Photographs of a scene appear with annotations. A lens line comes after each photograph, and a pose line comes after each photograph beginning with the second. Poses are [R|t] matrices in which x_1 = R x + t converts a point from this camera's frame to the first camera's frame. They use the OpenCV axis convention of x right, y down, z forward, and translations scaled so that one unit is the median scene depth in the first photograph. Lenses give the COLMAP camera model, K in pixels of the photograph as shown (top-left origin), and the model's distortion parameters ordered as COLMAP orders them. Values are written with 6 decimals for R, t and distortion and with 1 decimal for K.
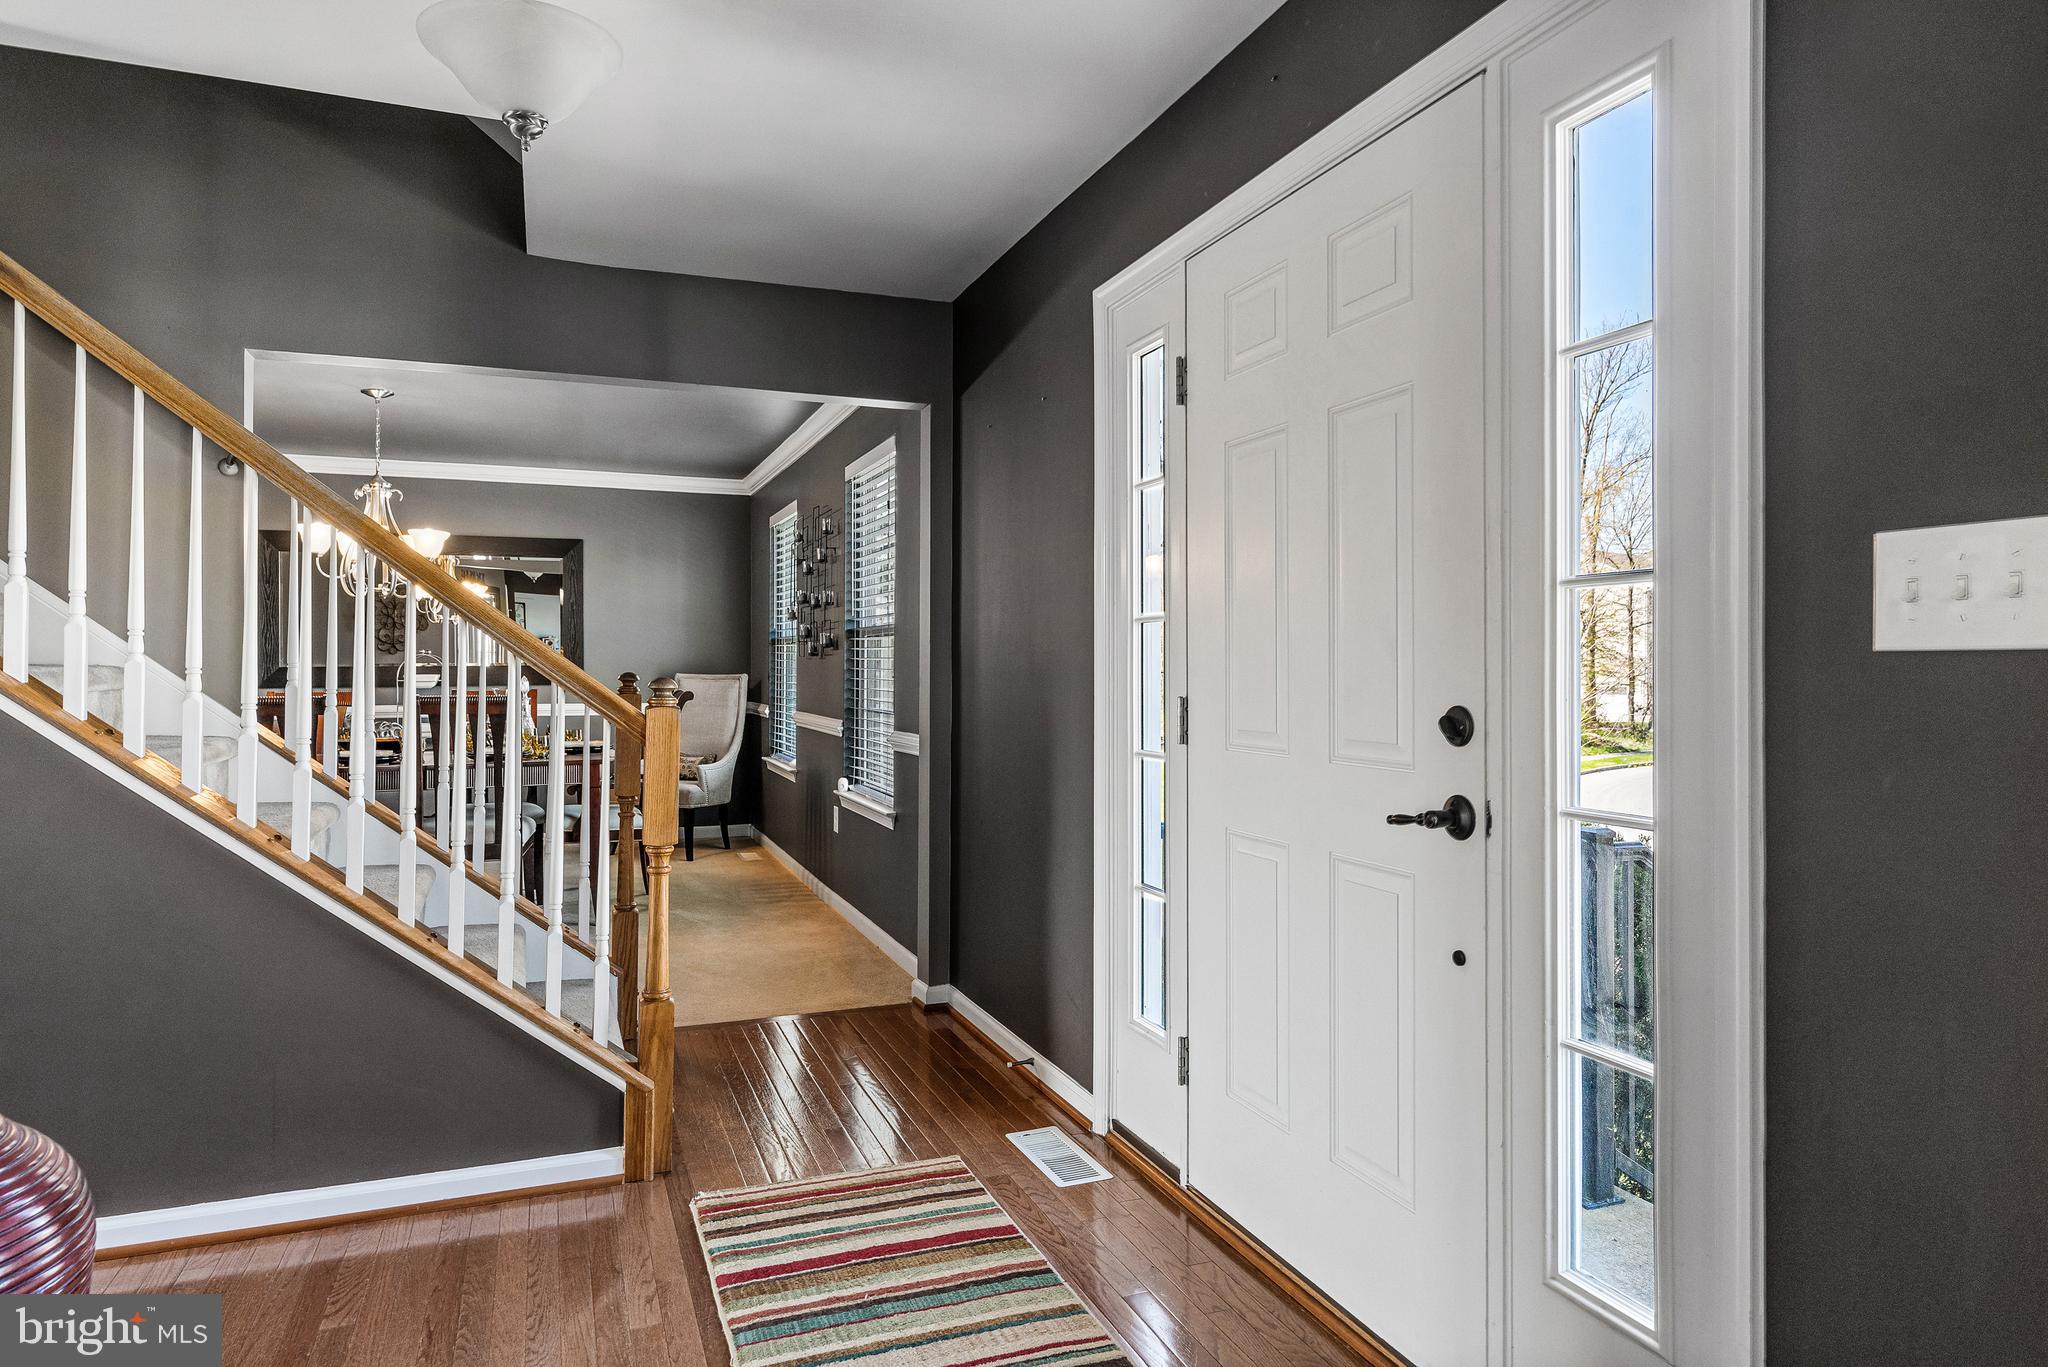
lens RADIAL K [[1280.4, 0, 1024.8], [0, 1280.4, 669.5], [0, 0, 1]] dist [-0.002625, -0.005263]
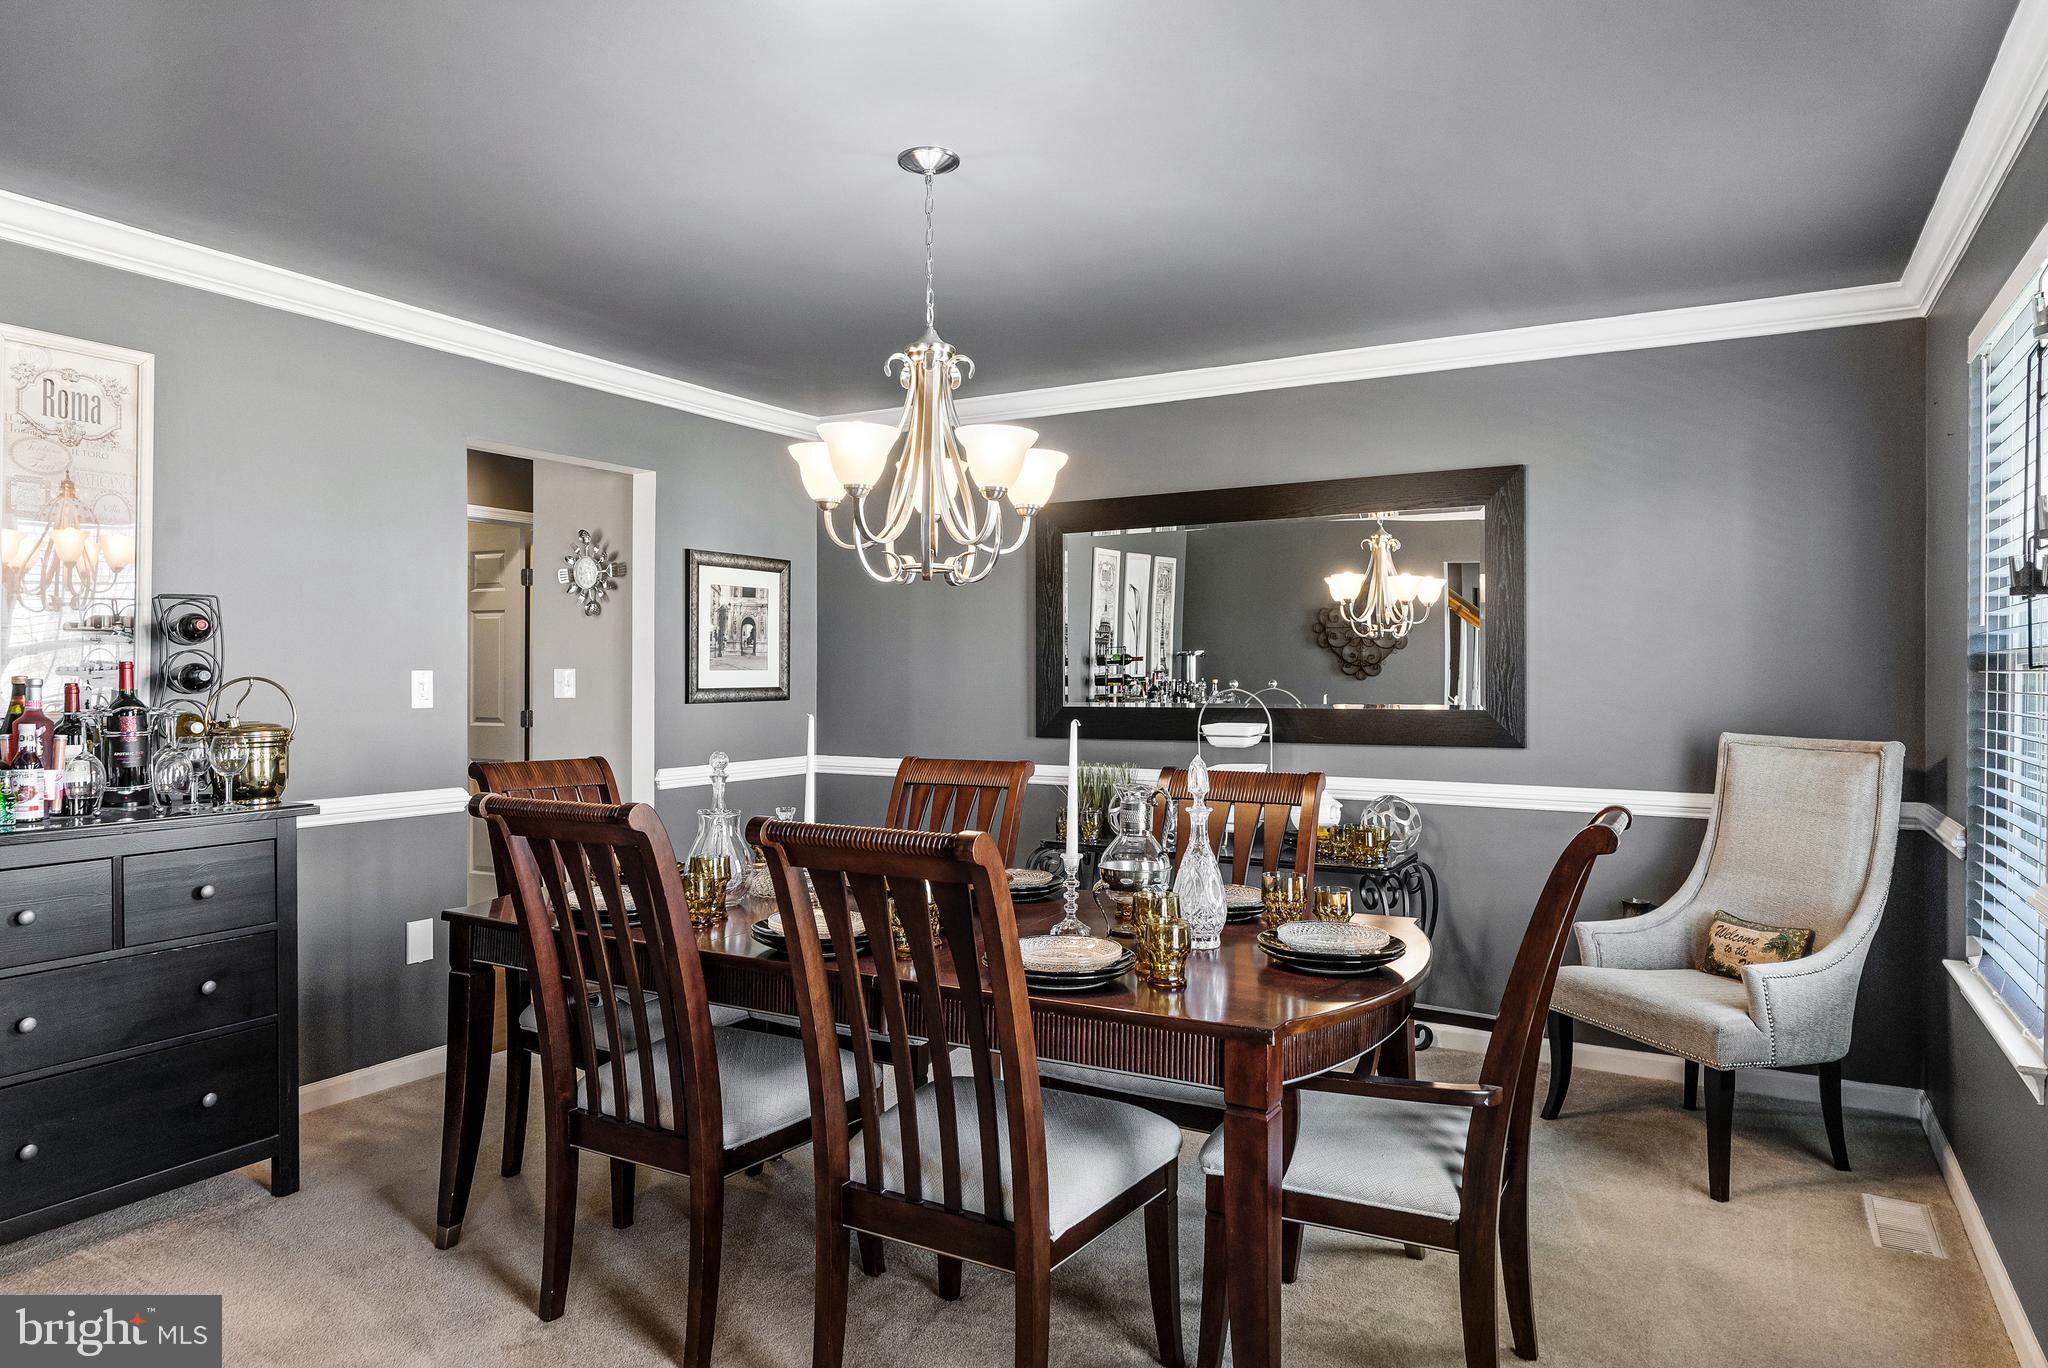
lens RADIAL K [[1280.4, 0, 1022.7], [0, 1280.4, 676.7], [0, 0, 1]] dist [-0.002625, -0.005263]
pose [[0.633624, -0.000342, -0.773641, -0.080871], [-0.006865, 0.999958, -0.006065, -0.013029], [0.773611, 0.009154, 0.633595, 0.531773]]
